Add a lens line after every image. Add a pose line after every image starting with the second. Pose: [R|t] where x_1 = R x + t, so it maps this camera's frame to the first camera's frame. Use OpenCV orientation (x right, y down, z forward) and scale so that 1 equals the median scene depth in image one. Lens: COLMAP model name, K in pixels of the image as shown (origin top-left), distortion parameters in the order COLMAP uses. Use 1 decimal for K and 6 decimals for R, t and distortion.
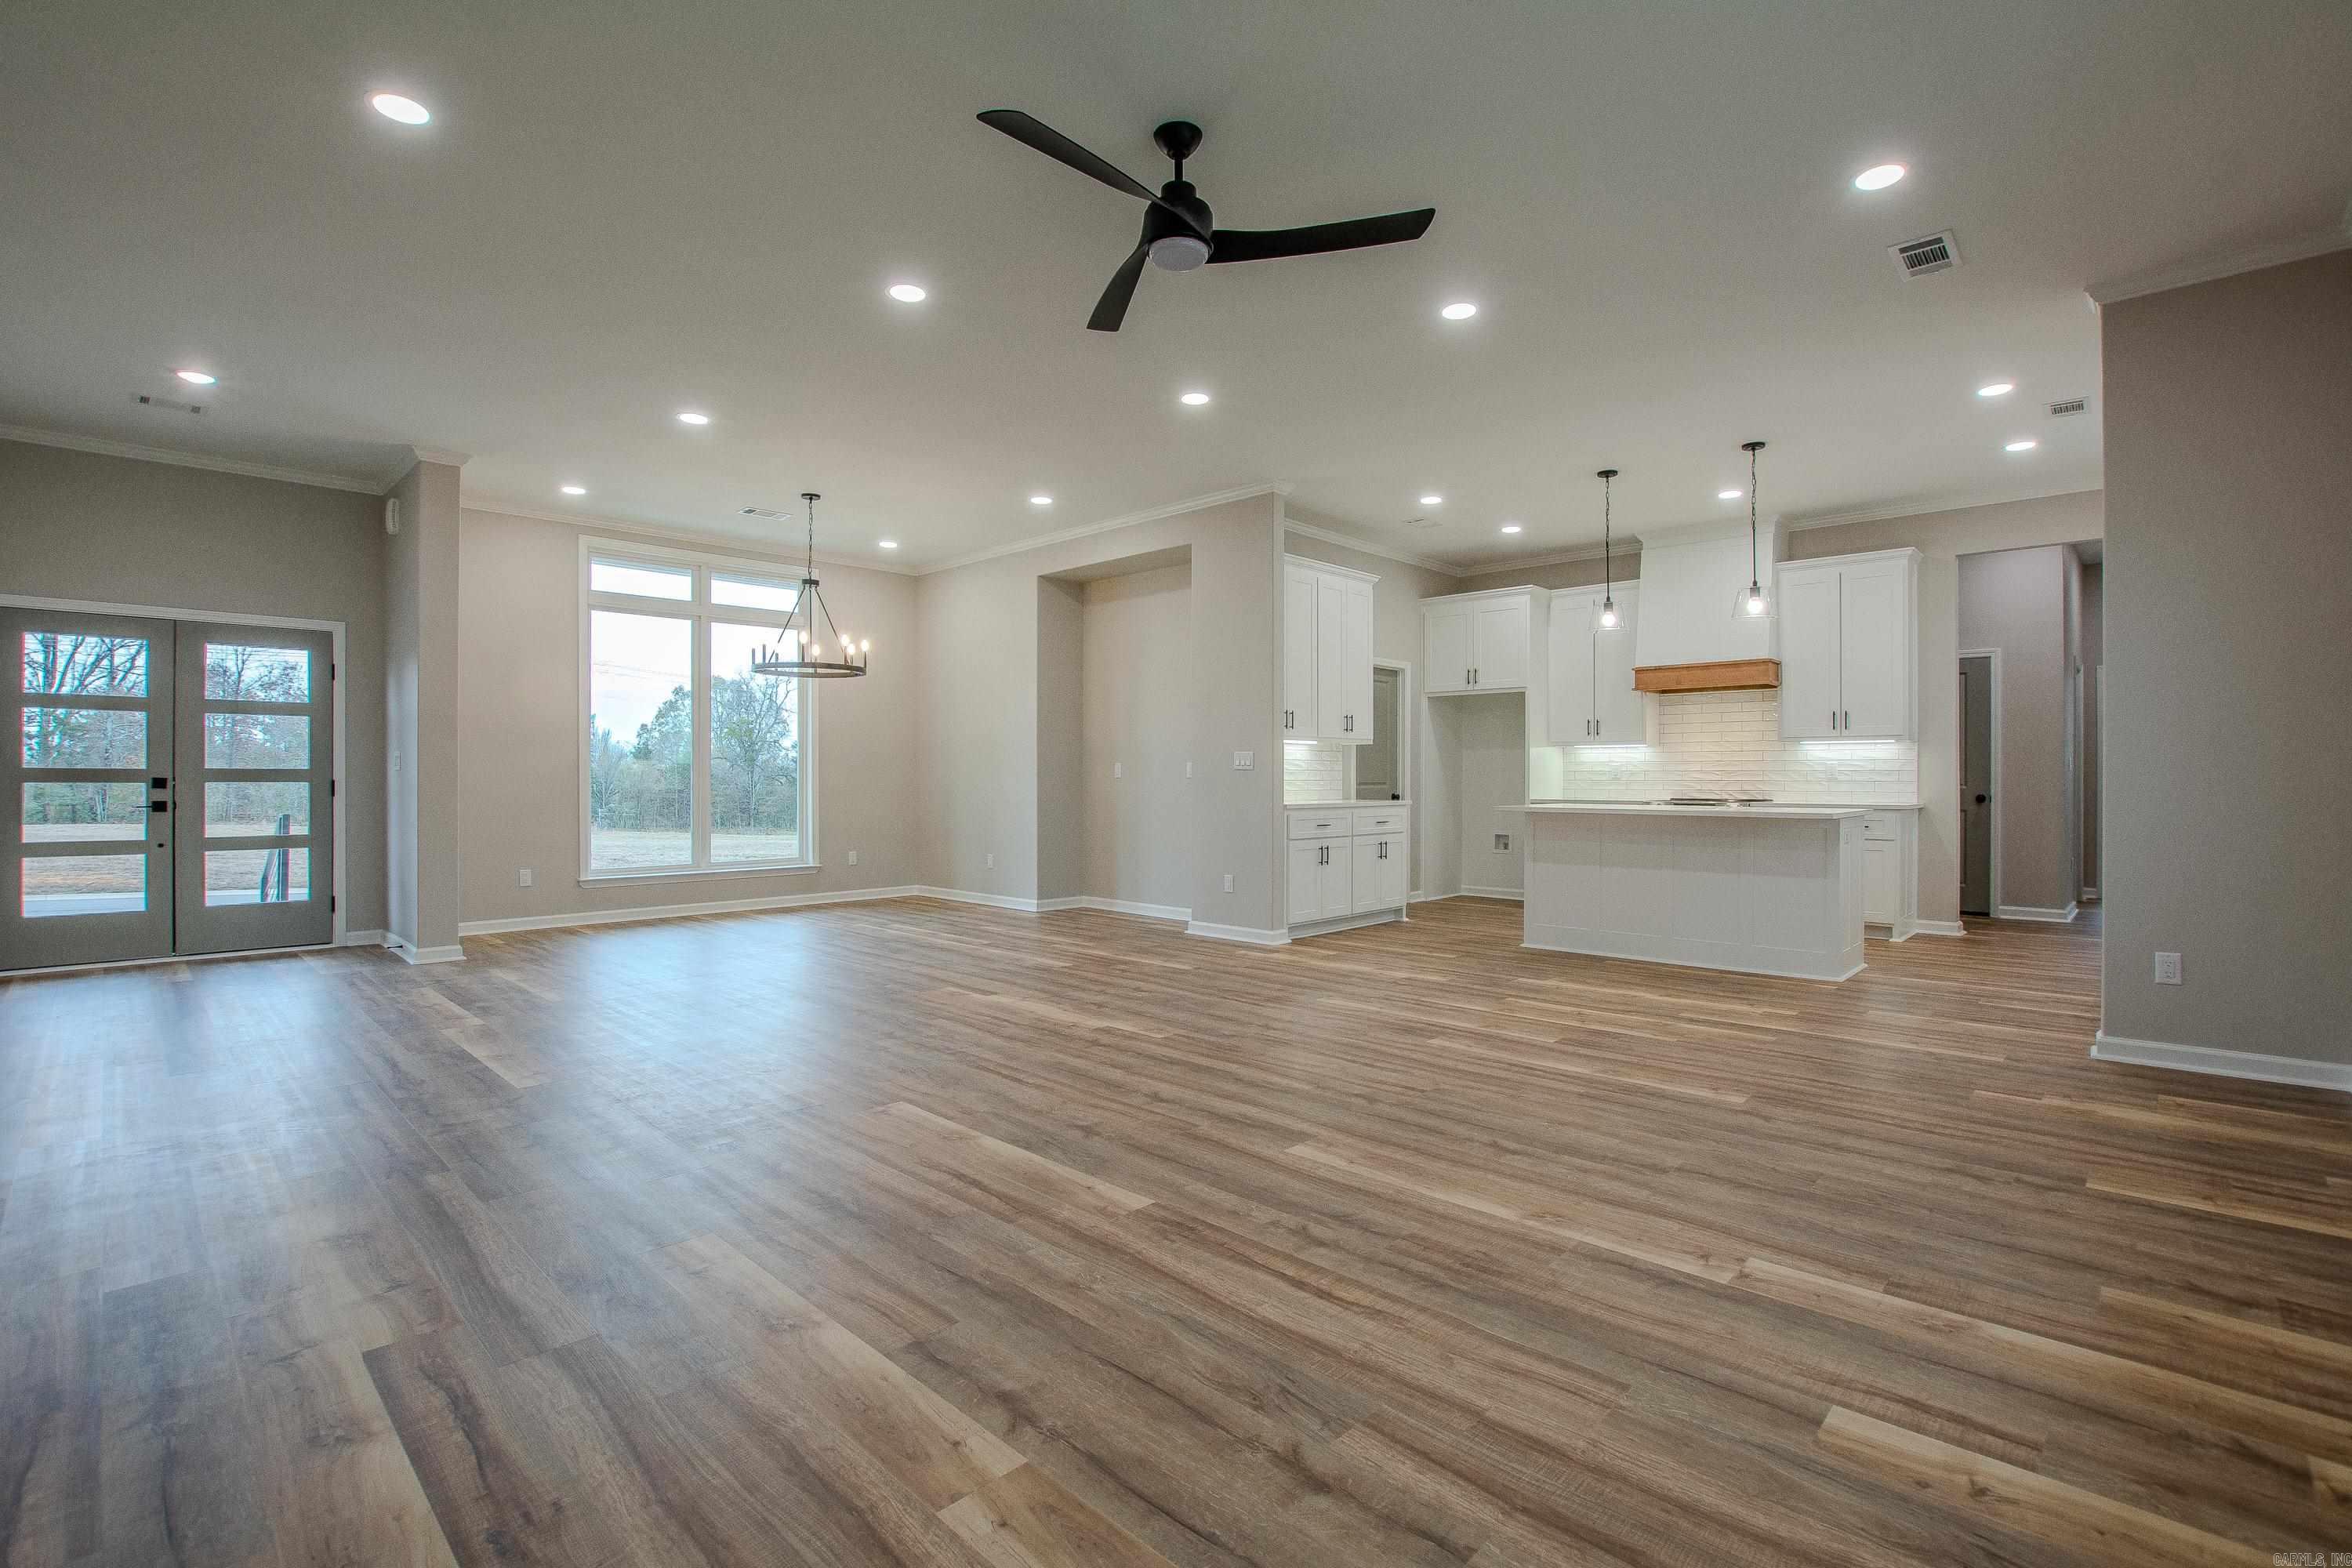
lens RADIAL K [[1063.6, 0, 1189.3], [0, 1063.6, 778.9], [0, 0, 1]] dist [-0.034144, 0.004498]
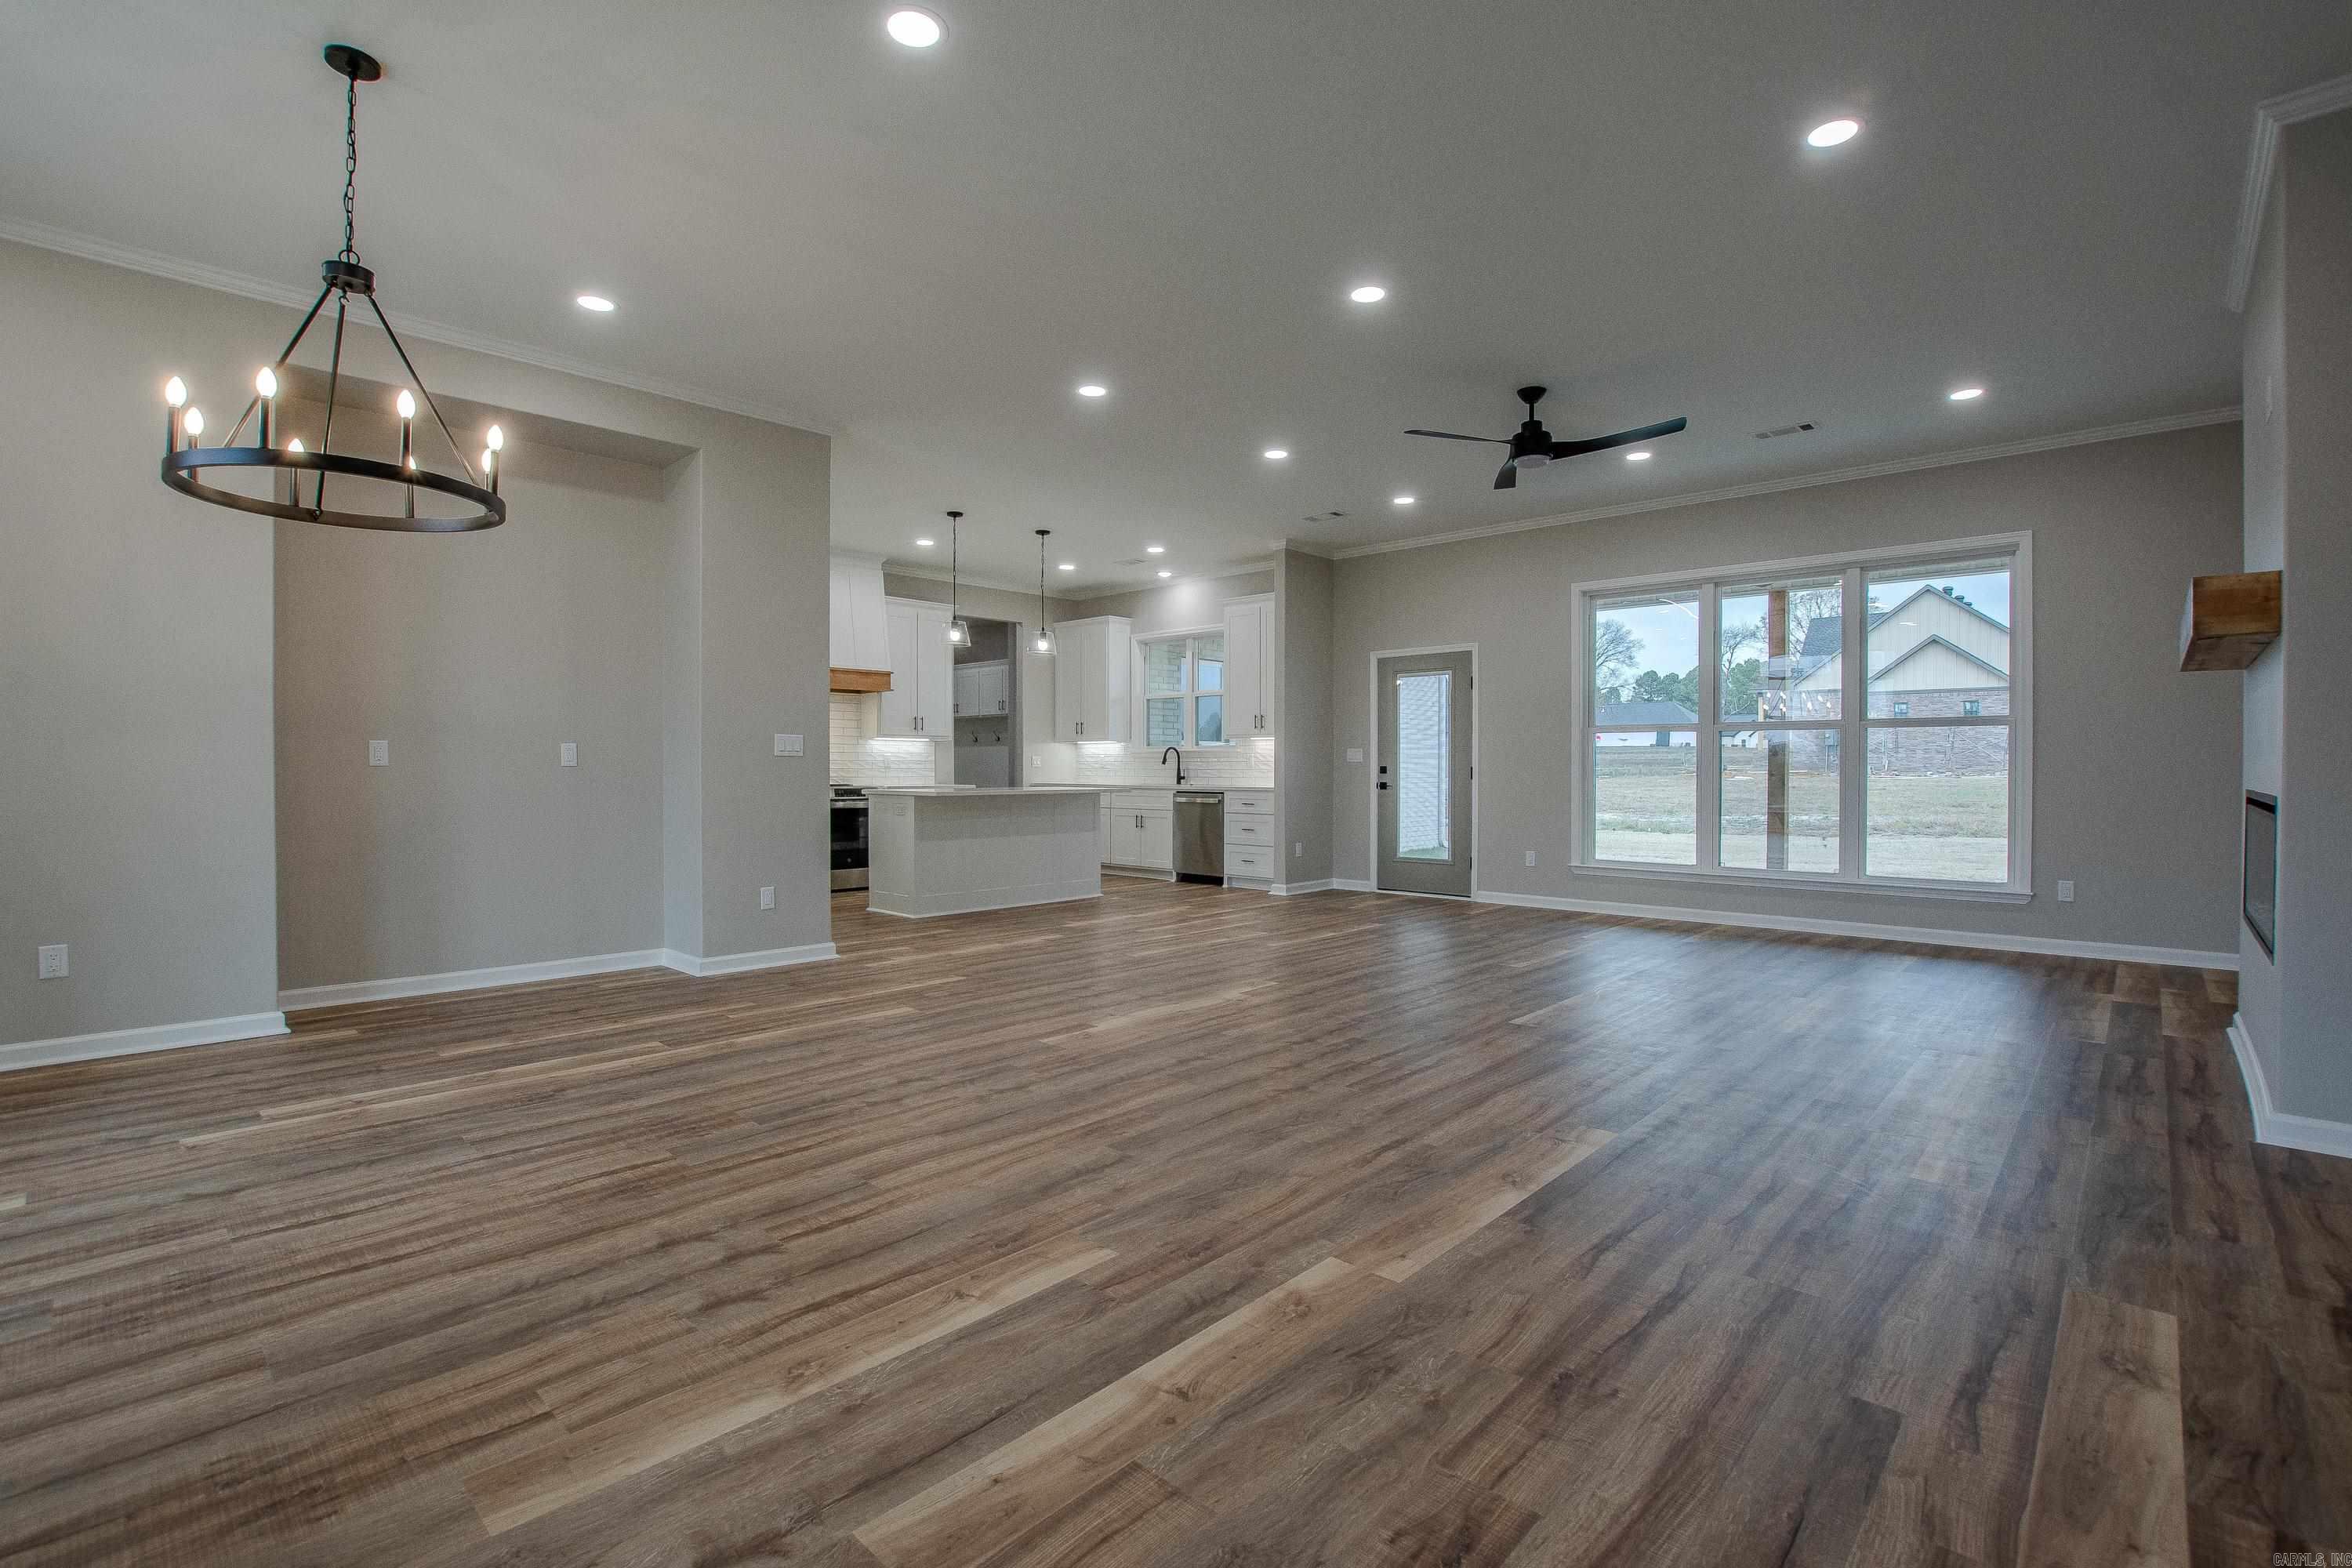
lens RADIAL K [[1056.7, 0, 1184.9], [0, 1056.7, 778.0], [0, 0, 1]] dist [-0.036107, 0.006941]
pose [[-0.005213, -0.010419, 0.999932, -0.969287], [0.000995, 0.999945, 0.010425, -0.000023], [-0.999986, 0.001050, -0.005202, 0.886954]]
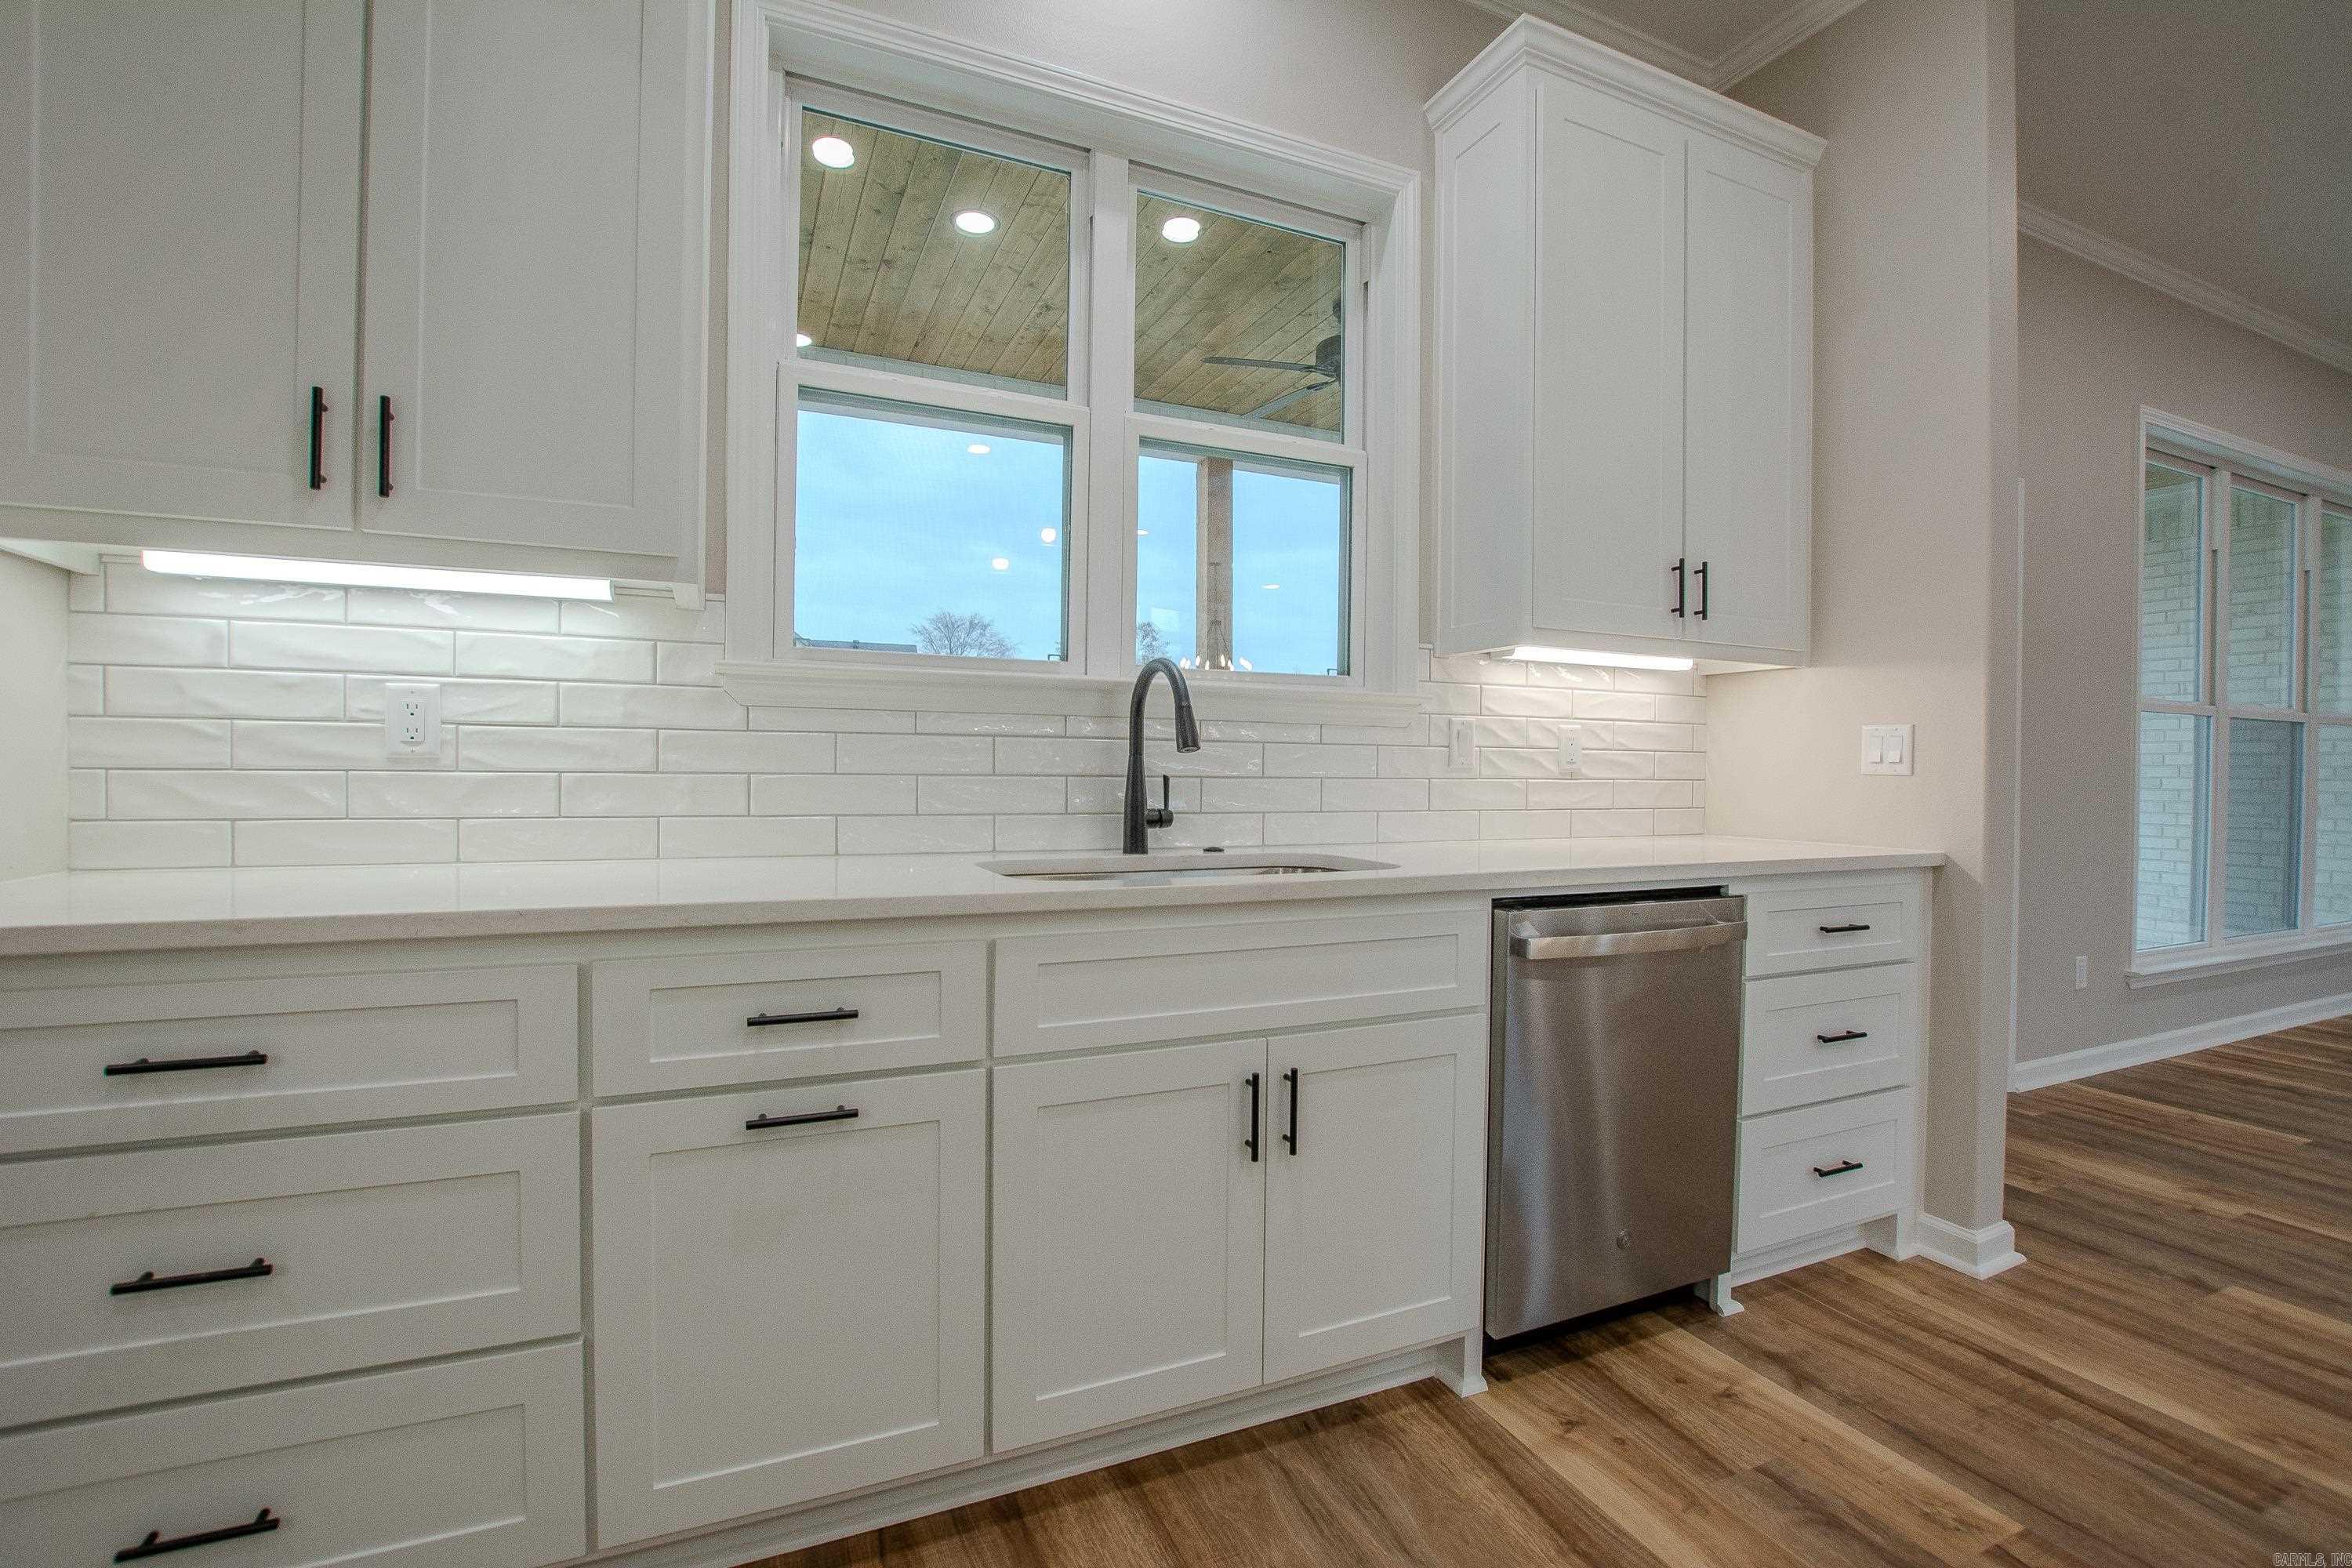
lens RADIAL K [[1043.4, 0, 1187.7], [0, 1043.4, 779.2], [0, 0, 1]] dist [-0.036064, 0.005336]
pose [[-0.925100, -0.015689, 0.379399, 0.790915], [-0.010846, 0.999830, 0.014900, 0.000076], [-0.379568, 0.009669, -0.925113, 1.226715]]
